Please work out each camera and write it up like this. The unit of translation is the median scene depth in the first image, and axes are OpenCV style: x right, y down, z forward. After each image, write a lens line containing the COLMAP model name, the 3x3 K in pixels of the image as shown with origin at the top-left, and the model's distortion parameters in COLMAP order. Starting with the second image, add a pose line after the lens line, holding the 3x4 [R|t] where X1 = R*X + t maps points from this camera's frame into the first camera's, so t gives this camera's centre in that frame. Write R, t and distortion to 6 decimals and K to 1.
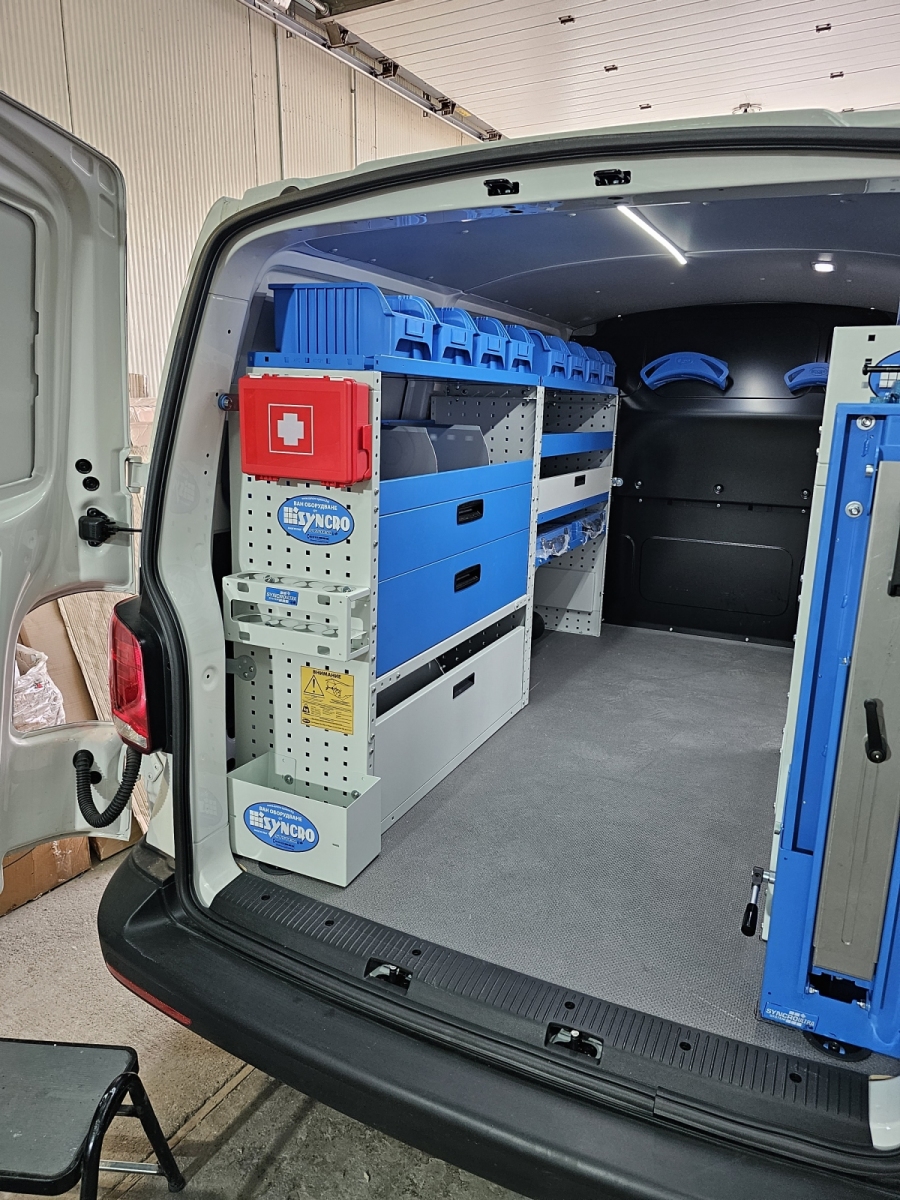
lens RADIAL K [[814.8, 0, 451.2], [0, 814.8, 598.2], [0, 0, 1]] dist [0.051414, -0.045100]
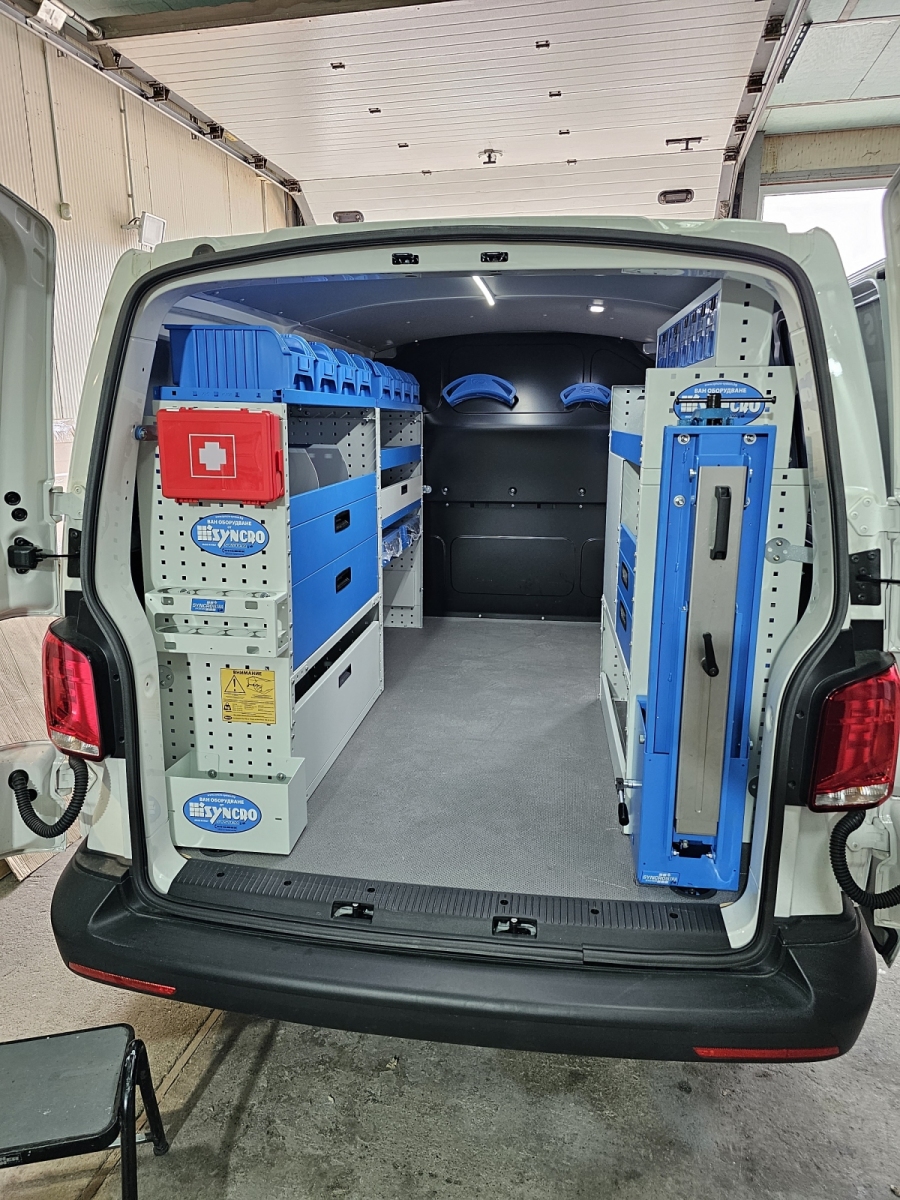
lens RADIAL K [[814.8, 0, 436.4], [0, 814.8, 605.7], [0, 0, 1]] dist [0.051414, -0.045100]
pose [[0.957156, -0.087443, 0.276056, -0.212925], [0.087504, 0.996090, 0.012119, 0.011157], [-0.276036, 0.012556, 0.961065, -0.154548]]
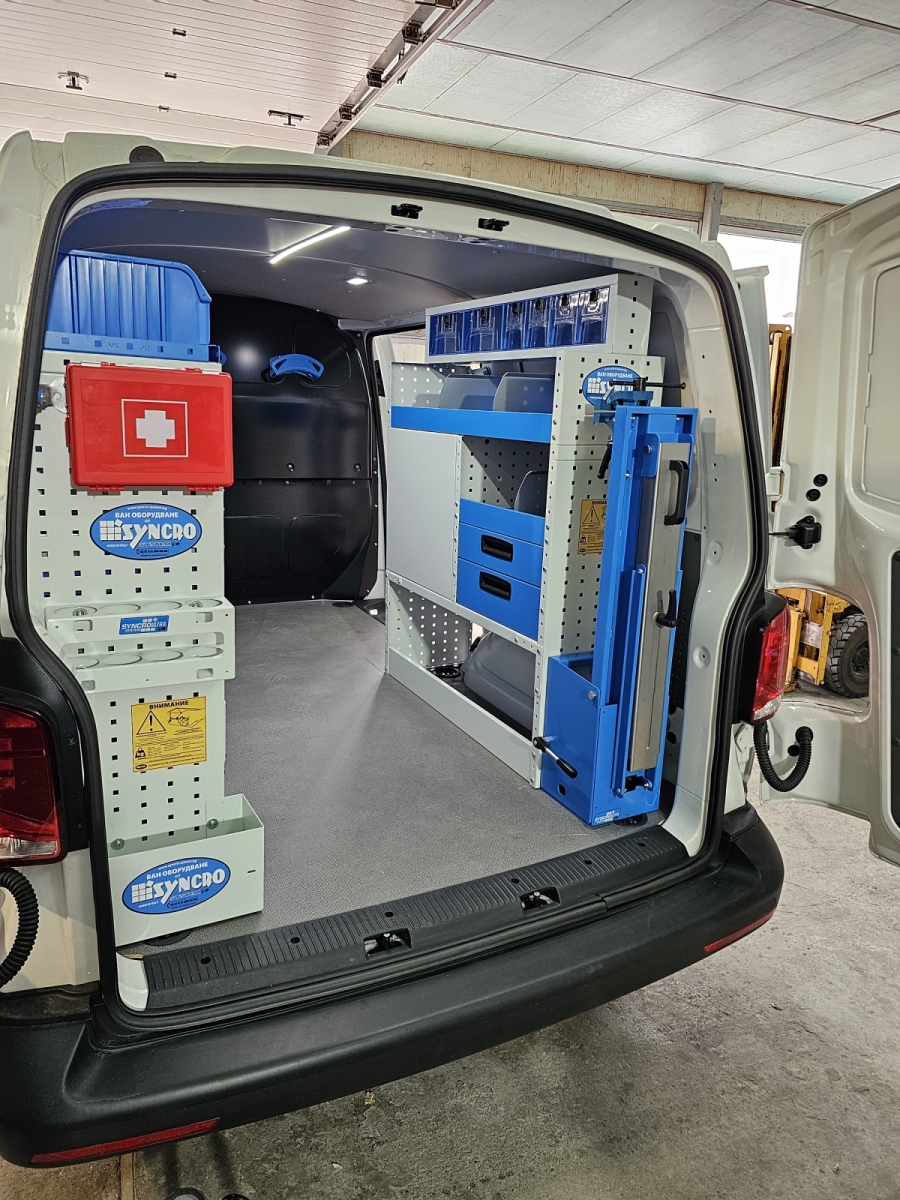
lens RADIAL K [[814.8, 0, 443.7], [0, 814.8, 594.9], [0, 0, 1]] dist [0.051414, -0.045100]
pose [[0.611583, -0.184550, 0.769355, -0.653519], [0.159555, 0.981205, 0.108532, -0.074200], [-0.774925, 0.056378, 0.629534, 0.213977]]
